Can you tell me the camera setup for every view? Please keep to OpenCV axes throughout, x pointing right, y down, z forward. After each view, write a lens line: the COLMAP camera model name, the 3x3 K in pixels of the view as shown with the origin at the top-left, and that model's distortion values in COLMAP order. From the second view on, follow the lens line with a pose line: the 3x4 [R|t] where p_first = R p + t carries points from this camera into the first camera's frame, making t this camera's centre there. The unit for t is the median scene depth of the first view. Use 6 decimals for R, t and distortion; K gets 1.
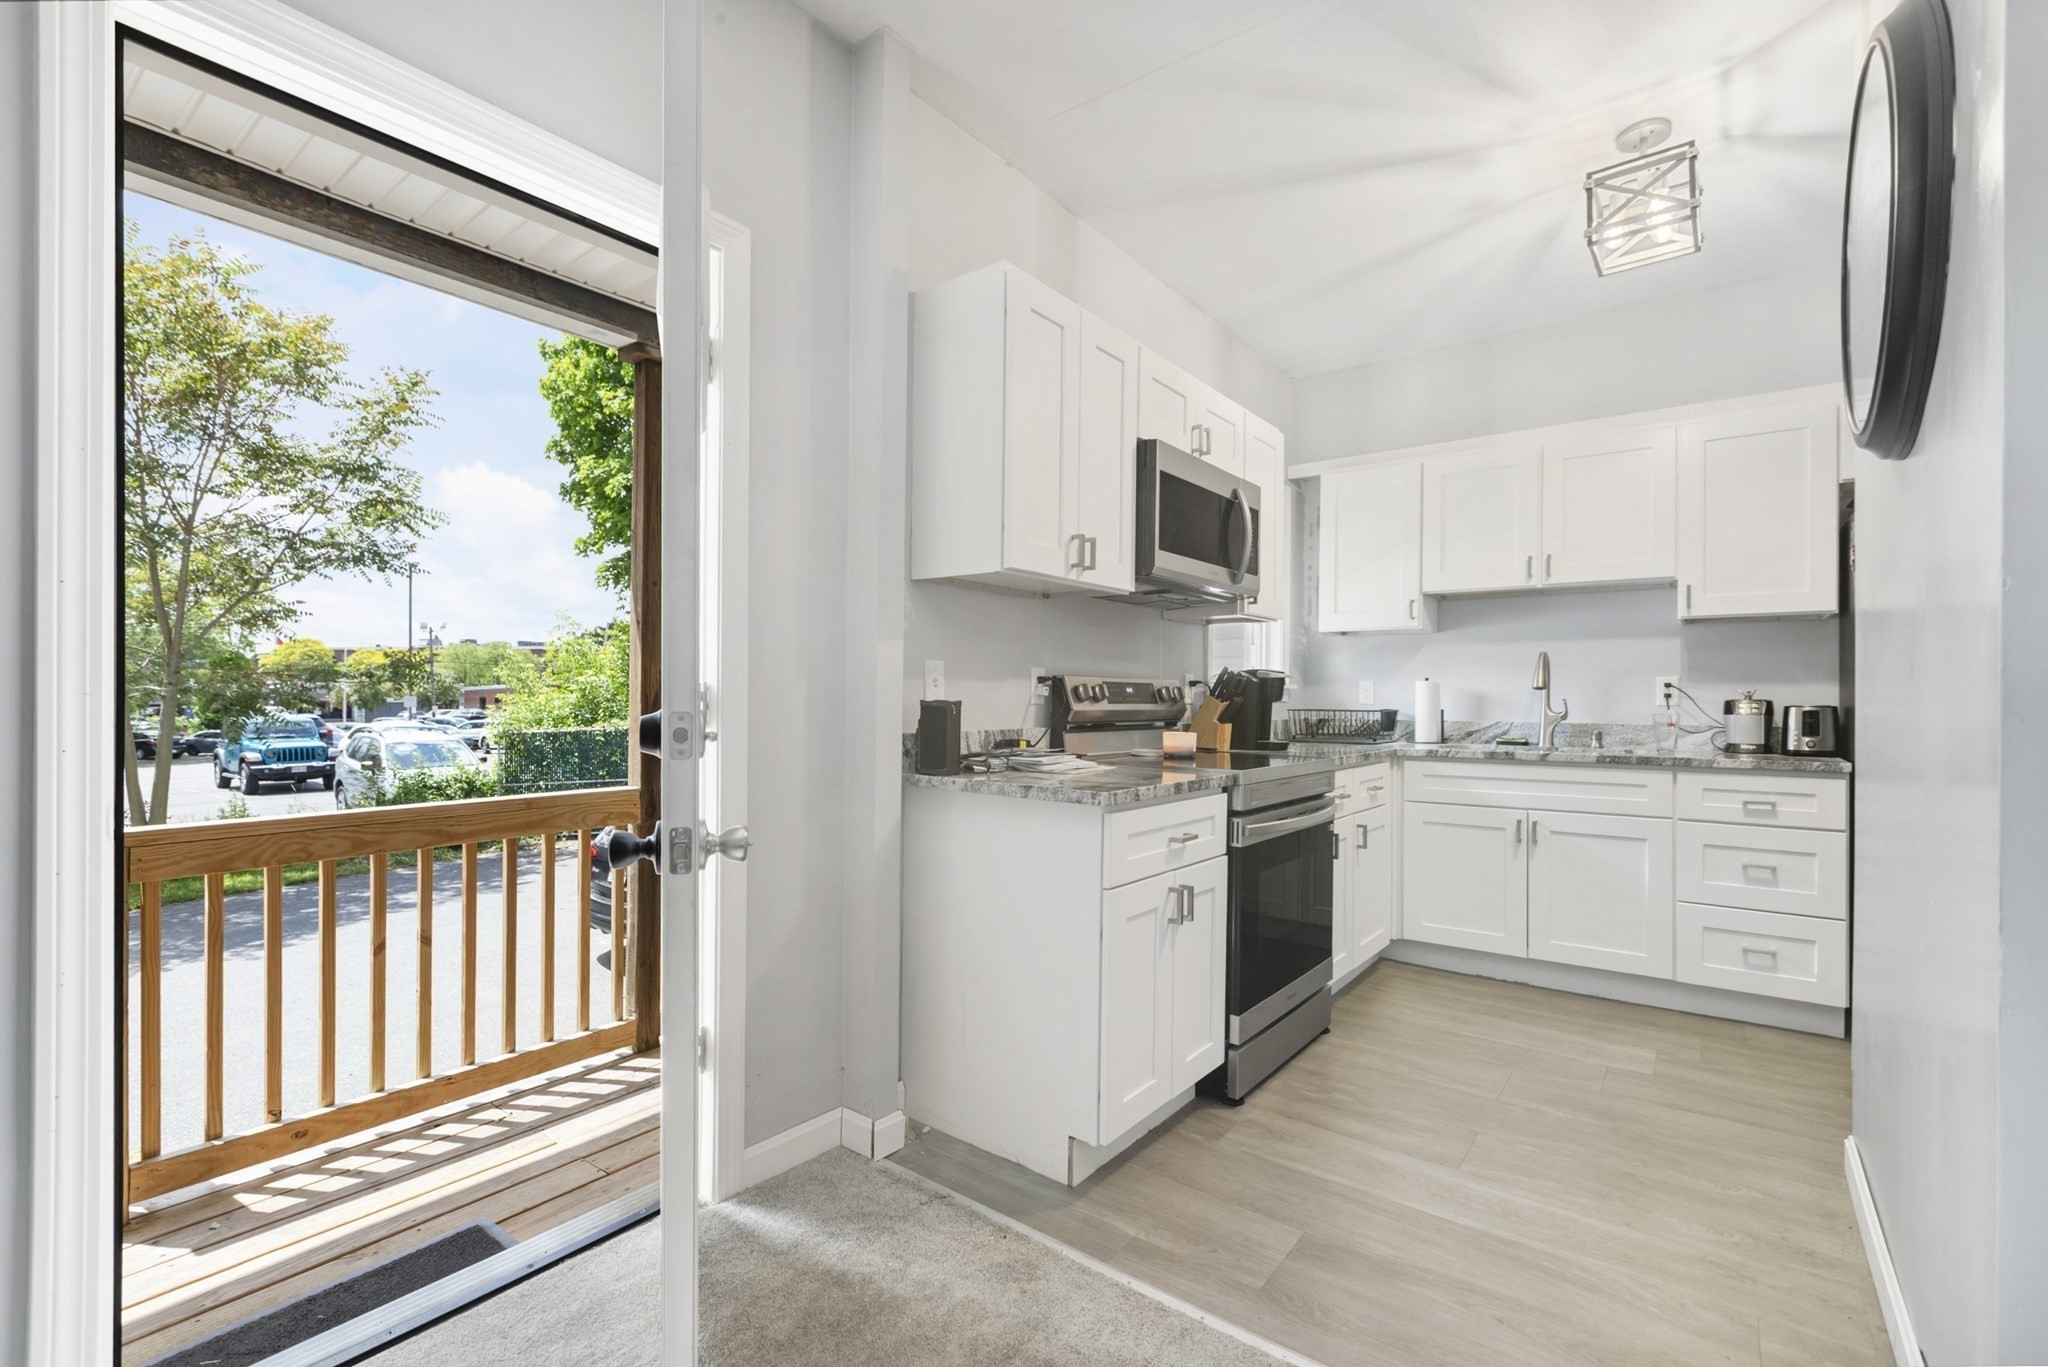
lens RADIAL K [[911.9, 0, 1024.9], [0, 911.9, 694.2], [0, 0, 1]] dist [0.001178, -0.000251]
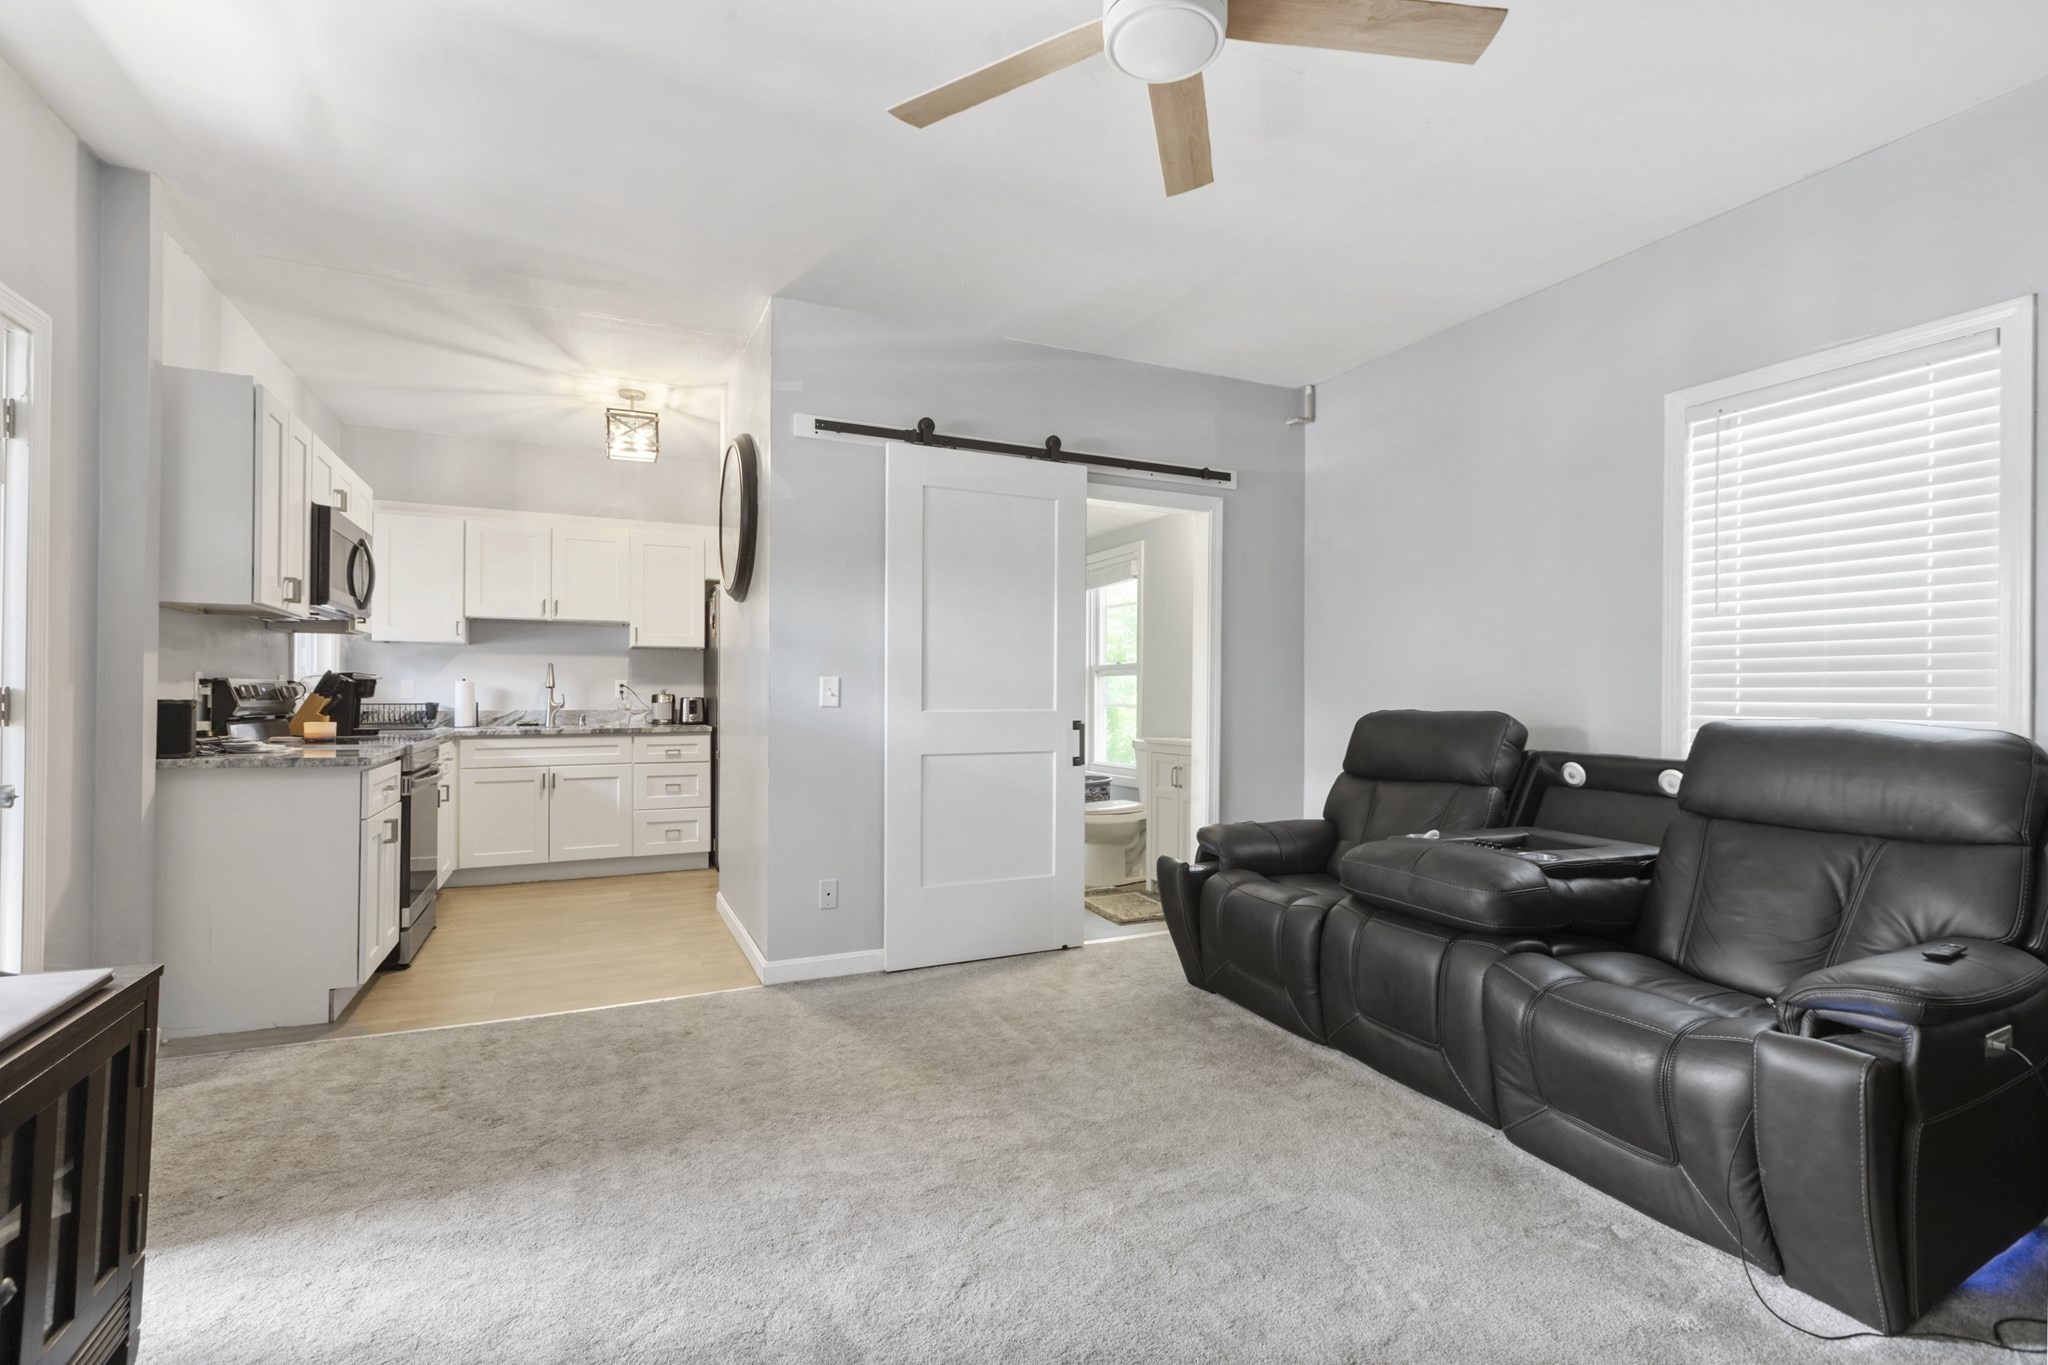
lens RADIAL K [[911.9, 0, 1004.7], [0, 911.9, 695.3], [0, 0, 1]] dist [0.001178, -0.000251]
pose [[0.471182, -0.005801, 0.882017, -0.486635], [-0.003708, 0.999957, 0.008558, -0.010450], [-0.882028, -0.007303, 0.471140, -0.442780]]
